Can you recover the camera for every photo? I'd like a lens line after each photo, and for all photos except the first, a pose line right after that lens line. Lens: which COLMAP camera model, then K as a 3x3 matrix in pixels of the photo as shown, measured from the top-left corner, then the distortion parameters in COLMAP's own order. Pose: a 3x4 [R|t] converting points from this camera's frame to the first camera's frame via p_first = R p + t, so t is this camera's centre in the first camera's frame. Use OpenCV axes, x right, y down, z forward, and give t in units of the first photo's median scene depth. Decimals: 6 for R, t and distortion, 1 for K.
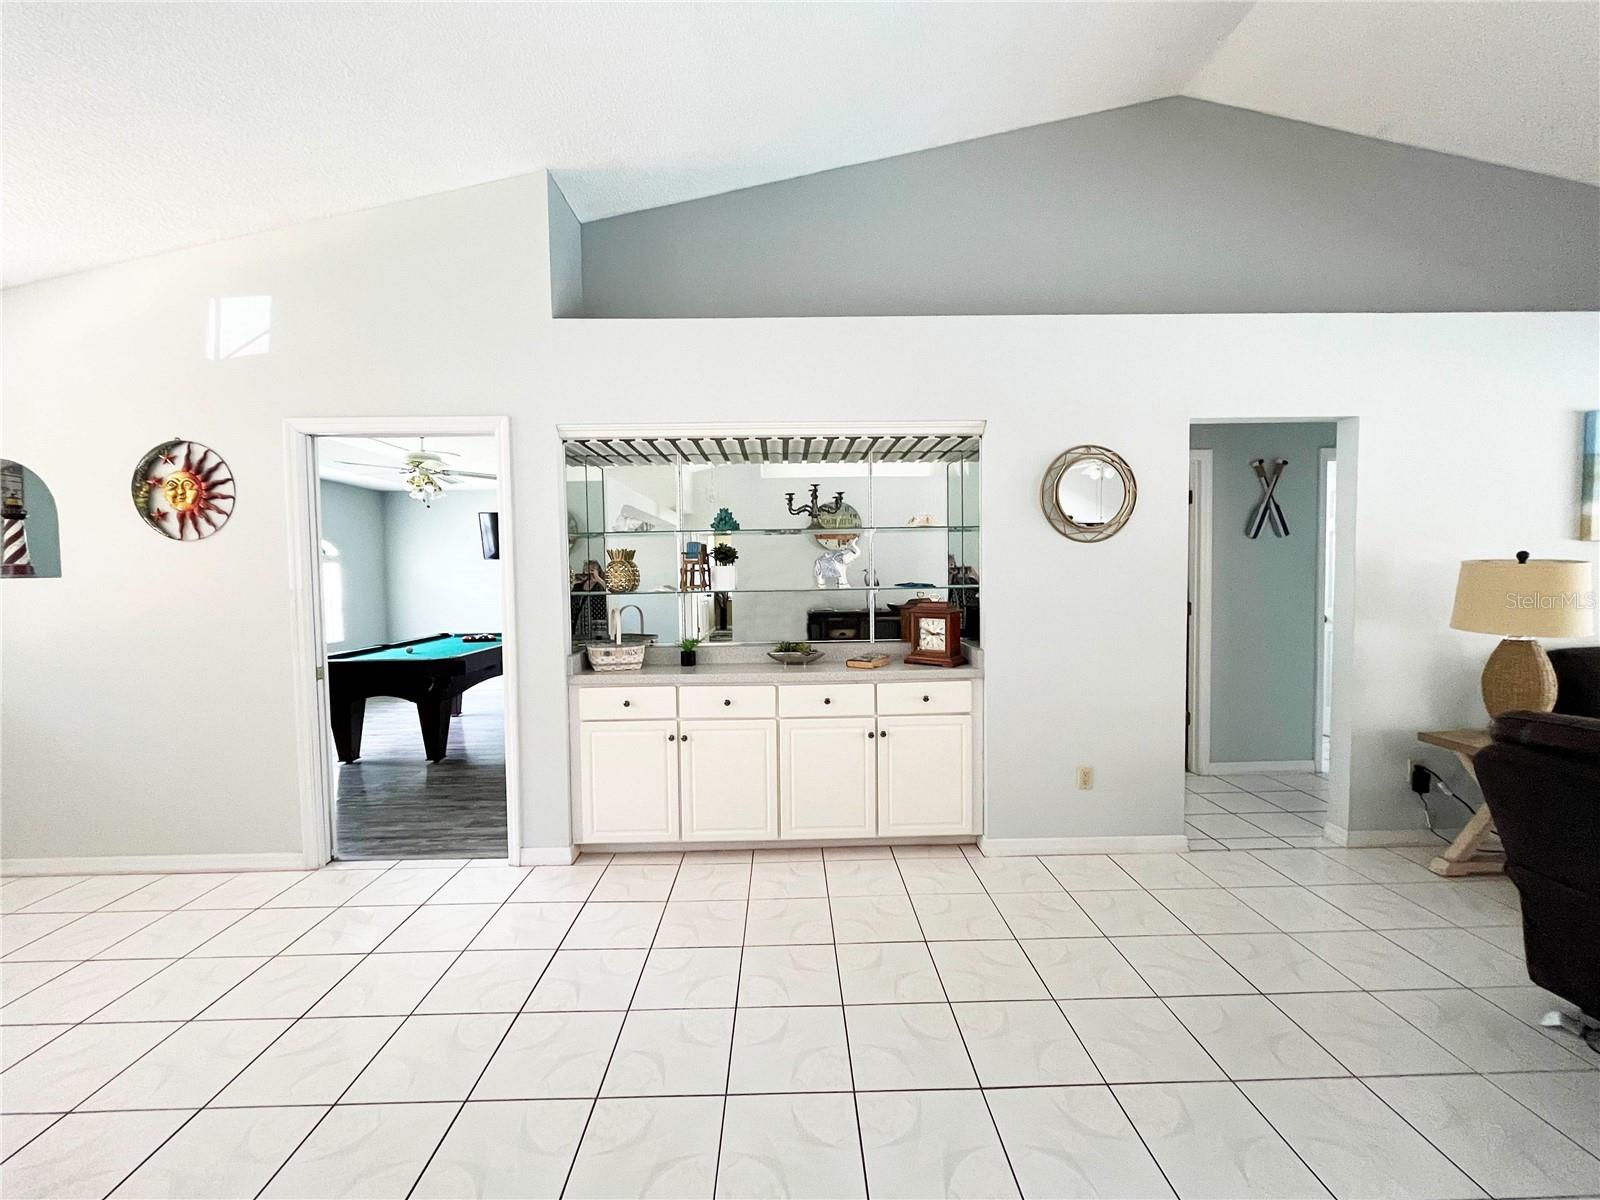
lens RADIAL K [[638.2, 0, 809.8], [0, 638.2, 605.8], [0, 0, 1]] dist [-0.005993, 0.000403]
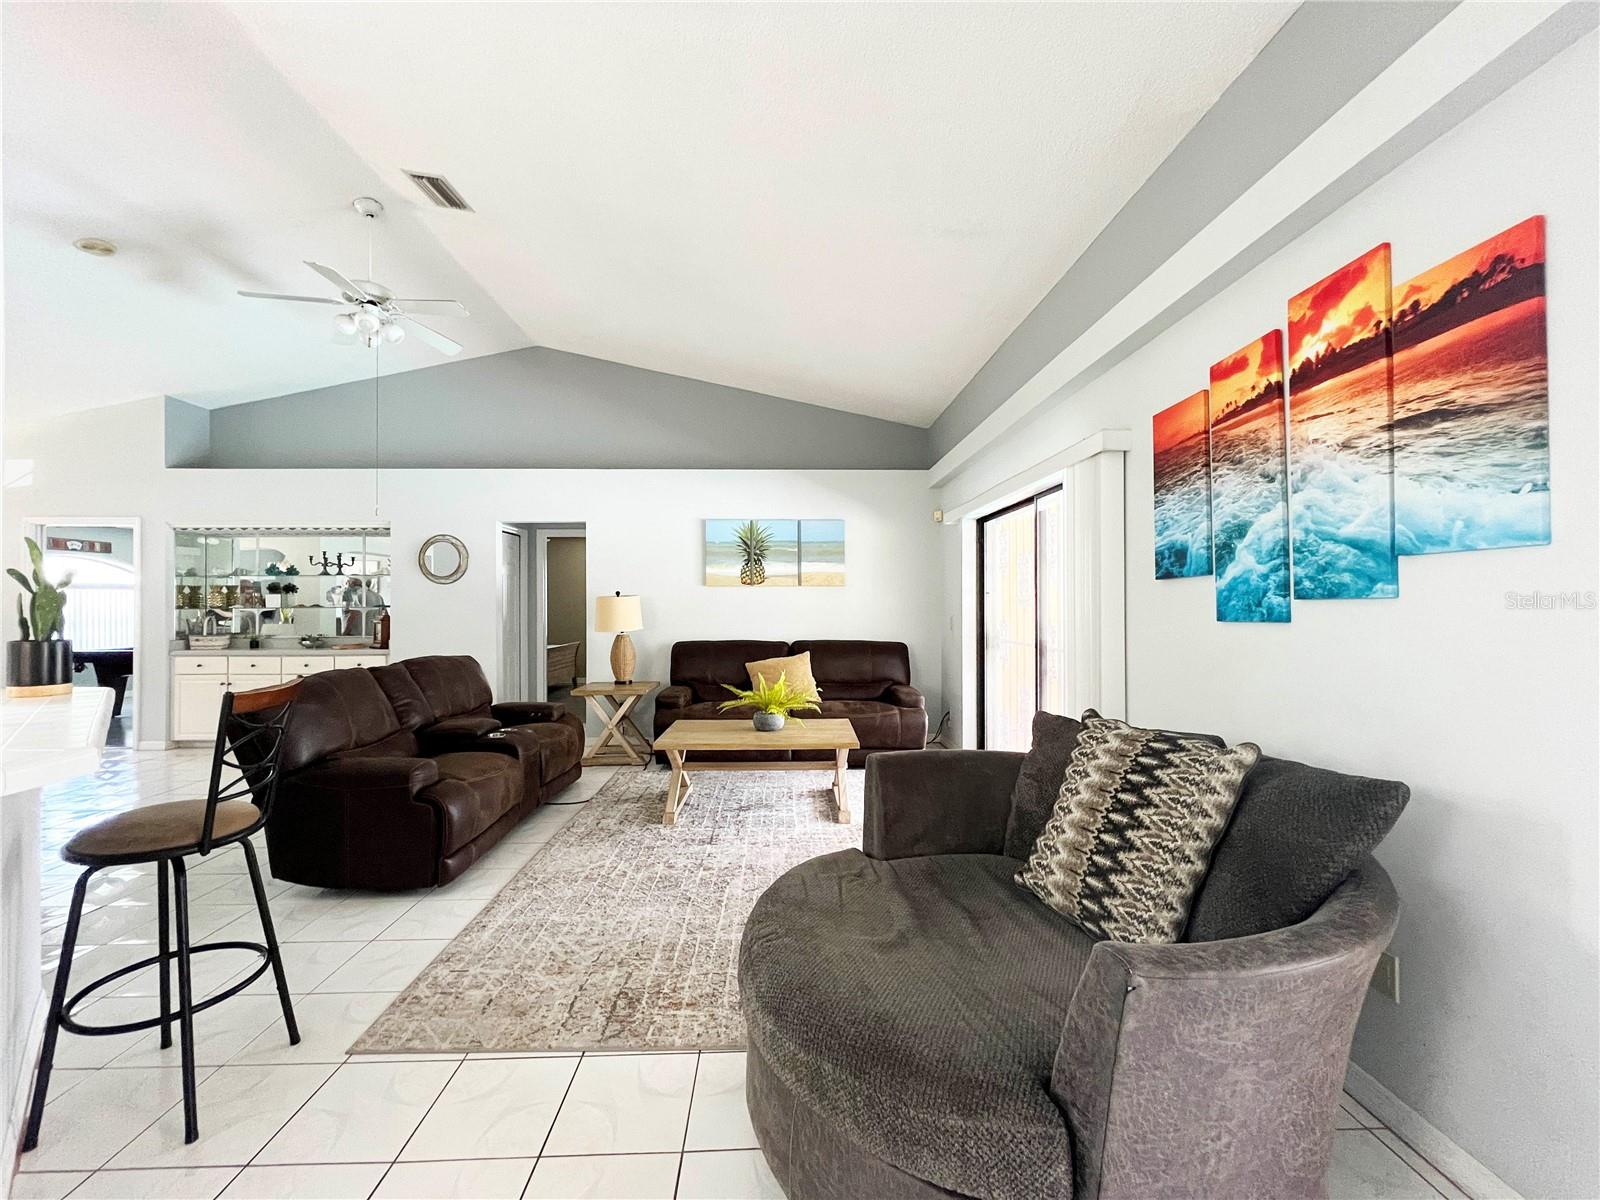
lens RADIAL K [[638.2, 0, 793.5], [0, 638.2, 604.2], [0, 0, 1]] dist [-0.005993, 0.000403]
pose [[0.999645, 0.009422, 0.024902, 1.403545], [-0.007997, 0.998359, -0.056703, 0.061813], [-0.025396, 0.056484, 0.998080, -0.931132]]
